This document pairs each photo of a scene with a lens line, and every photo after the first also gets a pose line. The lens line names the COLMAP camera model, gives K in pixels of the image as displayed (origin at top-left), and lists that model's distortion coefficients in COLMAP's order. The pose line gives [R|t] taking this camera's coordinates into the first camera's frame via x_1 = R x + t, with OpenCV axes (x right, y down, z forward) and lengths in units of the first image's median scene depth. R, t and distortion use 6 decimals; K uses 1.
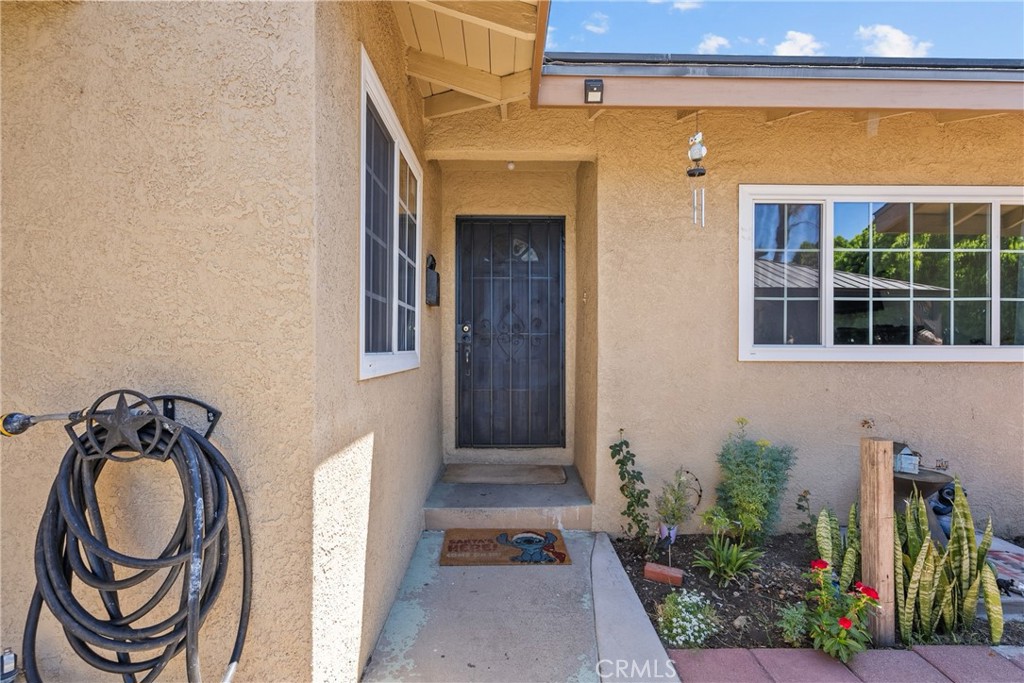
lens RADIAL K [[469.5, 0, 509.9], [0, 469.5, 343.7], [0, 0, 1]] dist [0.000342, 0.000683]
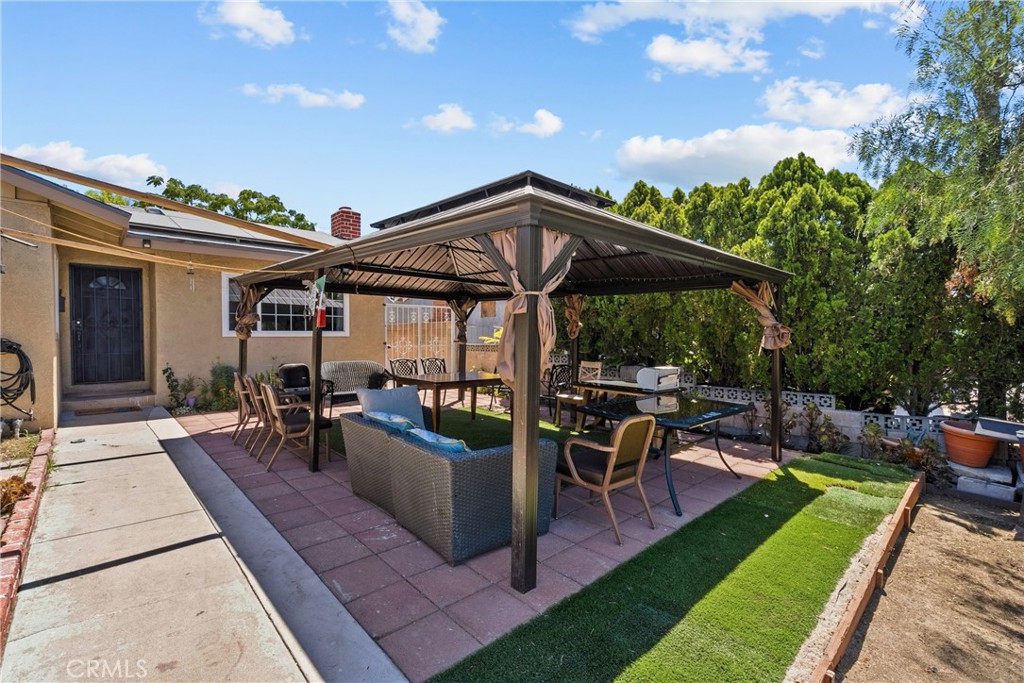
lens RADIAL K [[469.5, 0, 509.9], [0, 469.5, 343.7], [0, 0, 1]] dist [0.000342, 0.000683]
pose [[0.747327, -0.015775, 0.664269, -0.065280], [0.002279, 0.999773, 0.021180, 0.024137], [-0.664452, -0.014314, 0.747194, -2.074109]]
